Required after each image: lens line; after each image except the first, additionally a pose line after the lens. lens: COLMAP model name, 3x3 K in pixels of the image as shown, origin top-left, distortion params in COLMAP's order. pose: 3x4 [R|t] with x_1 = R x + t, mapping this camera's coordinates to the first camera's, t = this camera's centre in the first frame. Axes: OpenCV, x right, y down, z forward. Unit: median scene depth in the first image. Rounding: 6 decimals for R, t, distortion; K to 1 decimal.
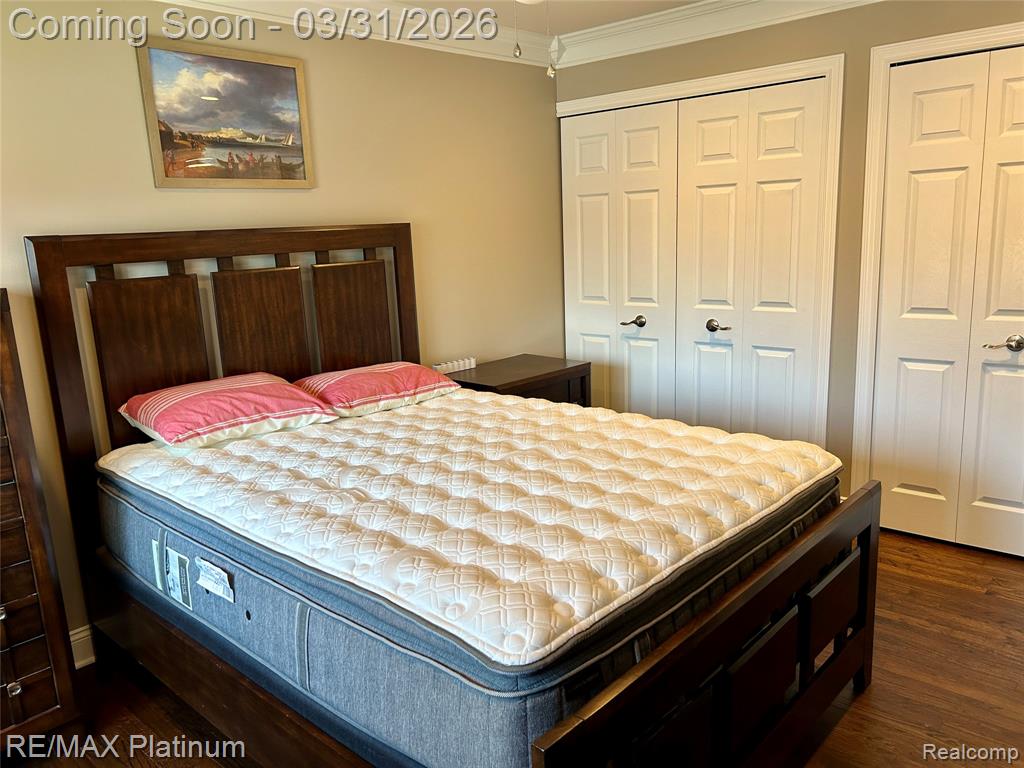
lens RADIAL K [[778.6, 0, 509.9], [0, 778.6, 384.2], [0, 0, 1]] dist [0.014669, -0.002623]
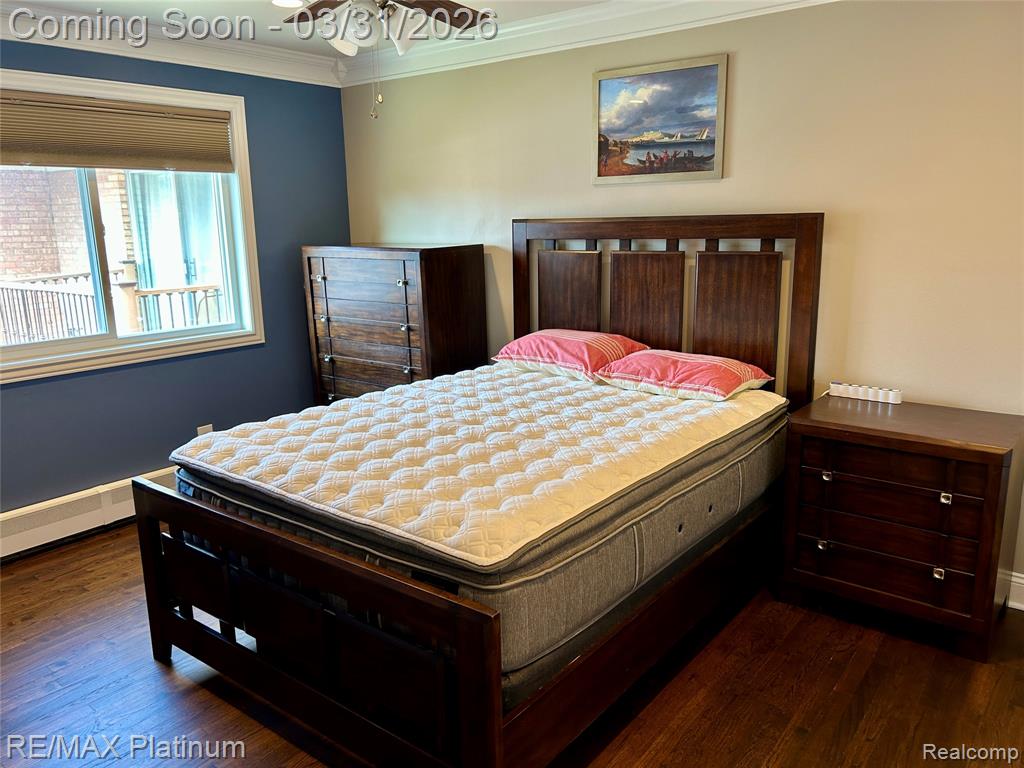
lens RADIAL K [[778.6, 0, 510.8], [0, 778.6, 386.1], [0, 0, 1]] dist [0.014669, -0.002623]
pose [[0.080403, 0.248992, -0.965162, 0.865919], [-0.186763, 0.954911, 0.230790, -0.189201], [0.979109, 0.161700, 0.123280, 0.697990]]
